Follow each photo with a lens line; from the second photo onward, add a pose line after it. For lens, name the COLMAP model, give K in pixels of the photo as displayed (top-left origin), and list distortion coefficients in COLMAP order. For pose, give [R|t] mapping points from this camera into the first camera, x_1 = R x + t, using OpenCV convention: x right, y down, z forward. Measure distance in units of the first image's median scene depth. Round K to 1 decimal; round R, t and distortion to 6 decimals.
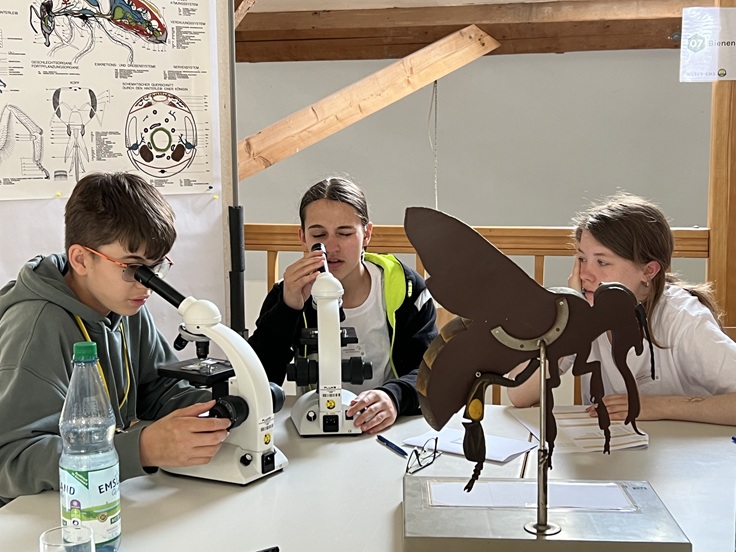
lens RADIAL K [[1088.7, 0, 348.8], [0, 1088.7, 224.1], [0, 0, 1]] dist [0.044594, 0.000000]
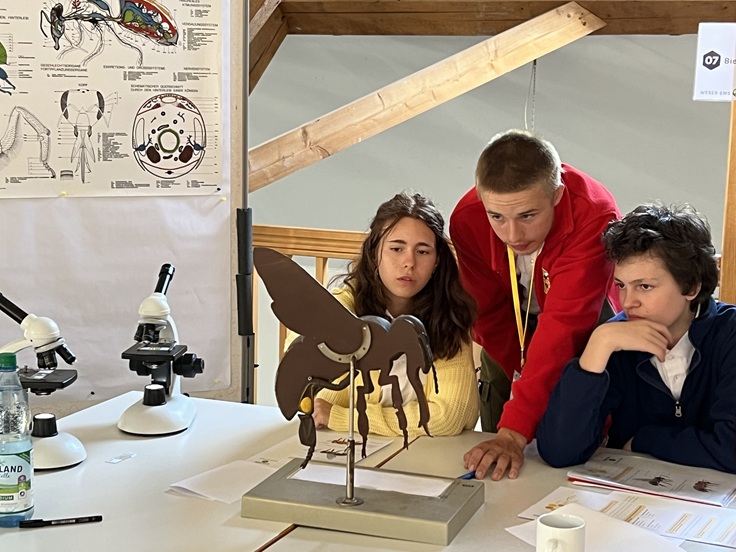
lens RADIAL K [[1357.8, 0, 368.7], [0, 1357.8, 277.1], [0, 0, 1]] dist [0.022296, 0.000000]
pose [[0.991525, 0.046439, -0.121332, 0.172159], [-0.039416, 0.997441, 0.059651, -0.034245], [0.123791, -0.054363, 0.990818, -0.235393]]
